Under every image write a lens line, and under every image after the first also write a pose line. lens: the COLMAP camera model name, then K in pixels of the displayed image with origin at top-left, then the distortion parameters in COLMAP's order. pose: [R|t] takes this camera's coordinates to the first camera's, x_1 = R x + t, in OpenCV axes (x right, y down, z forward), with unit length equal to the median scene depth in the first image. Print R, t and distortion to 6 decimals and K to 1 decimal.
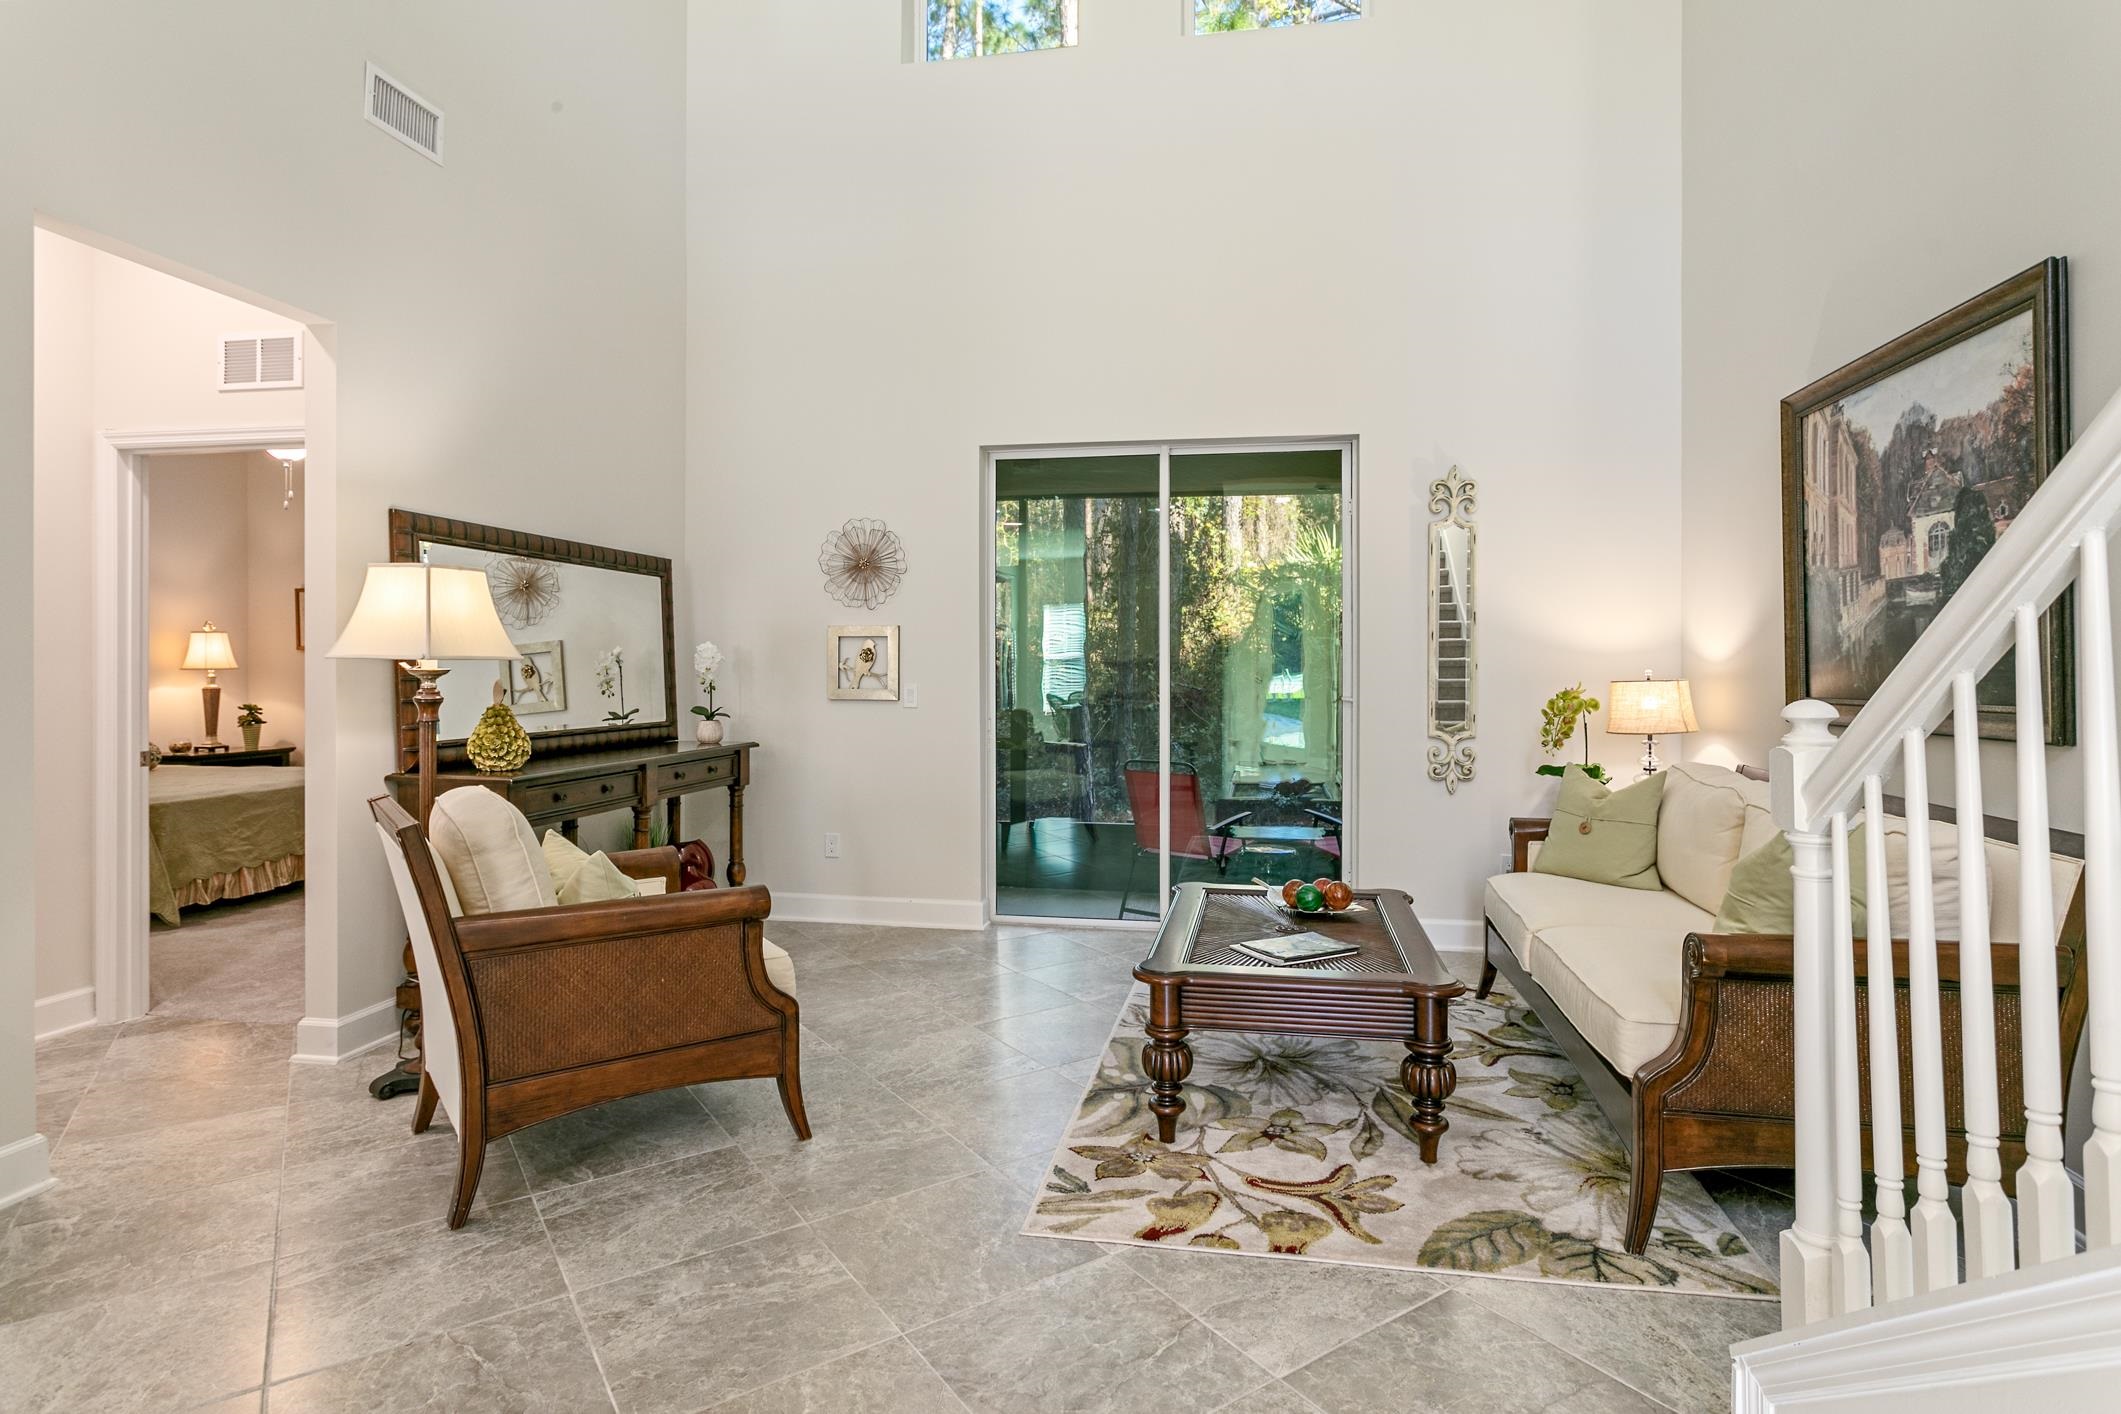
lens RADIAL K [[1090.2, 0, 1068.0], [0, 1090.2, 670.7], [0, 0, 1]] dist [-0.004896, 0.000968]
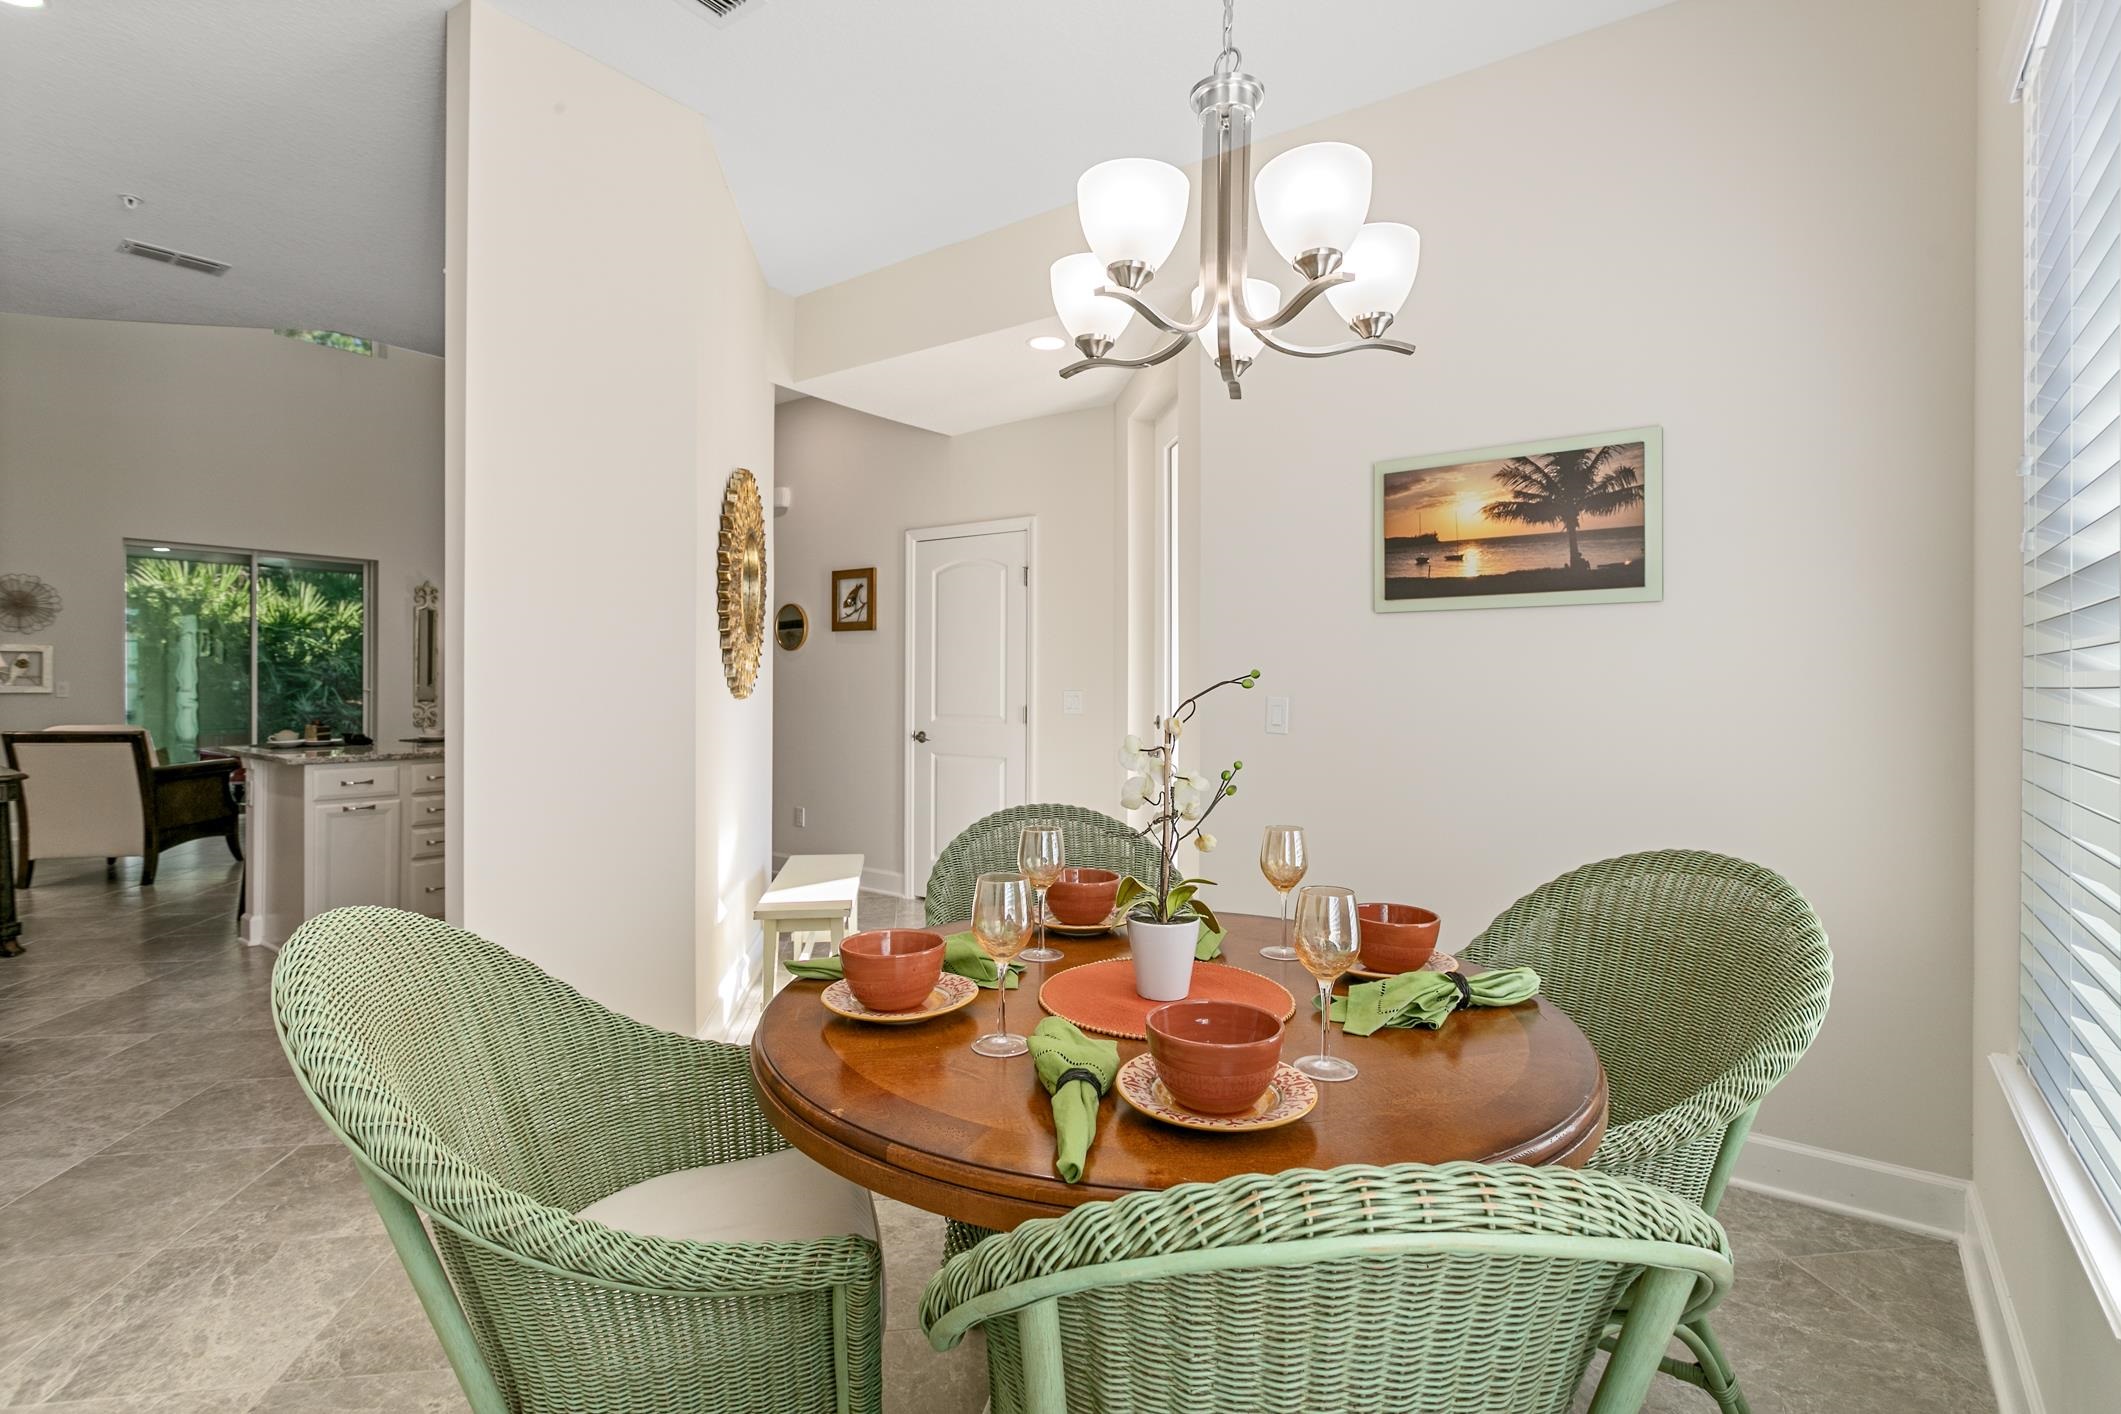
lens RADIAL K [[998.2, 0, 1047.8], [0, 998.2, 694.2], [0, 0, 1]] dist [0.004809, 0.001016]
pose [[0.455642, -0.009347, 0.890114, -1.410811], [-0.004619, 0.999907, 0.012864, 0.007733], [-0.890151, -0.009972, 0.455556, -1.679137]]
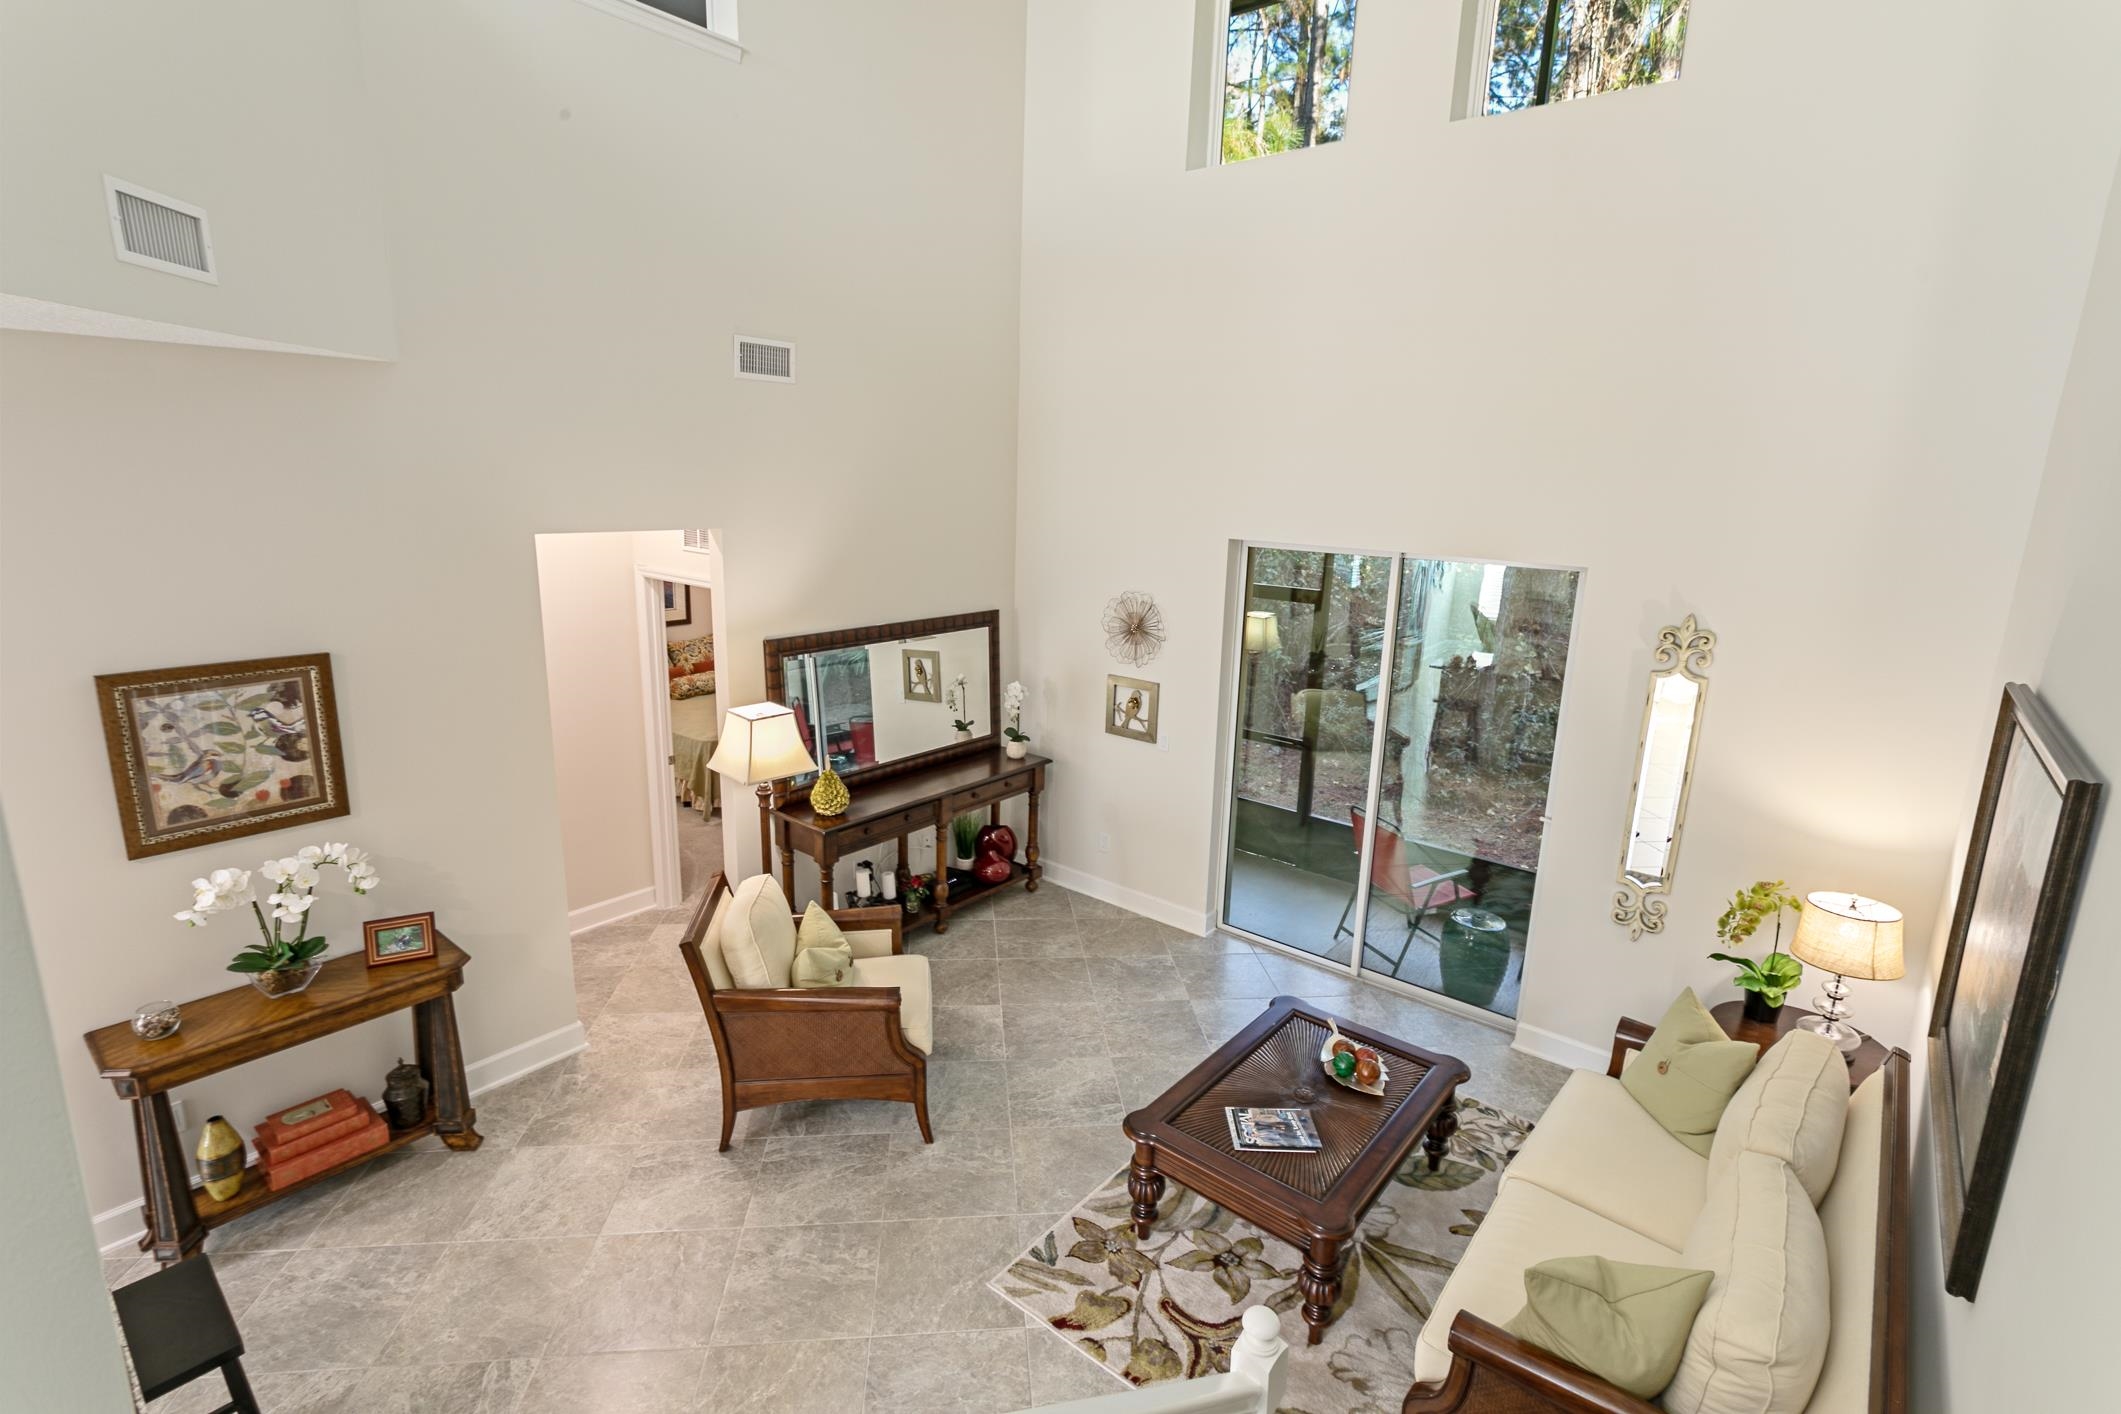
lens RADIAL K [[998.2, 0, 1057.2], [0, 998.2, 694.9], [0, 0, 1]] dist [0.004809, 0.001016]
pose [[0.874270, 0.129737, -0.467782, 0.472122], [-0.027373, 0.975268, 0.219326, -0.476302], [0.484667, -0.178945, 0.856199, 0.001566]]
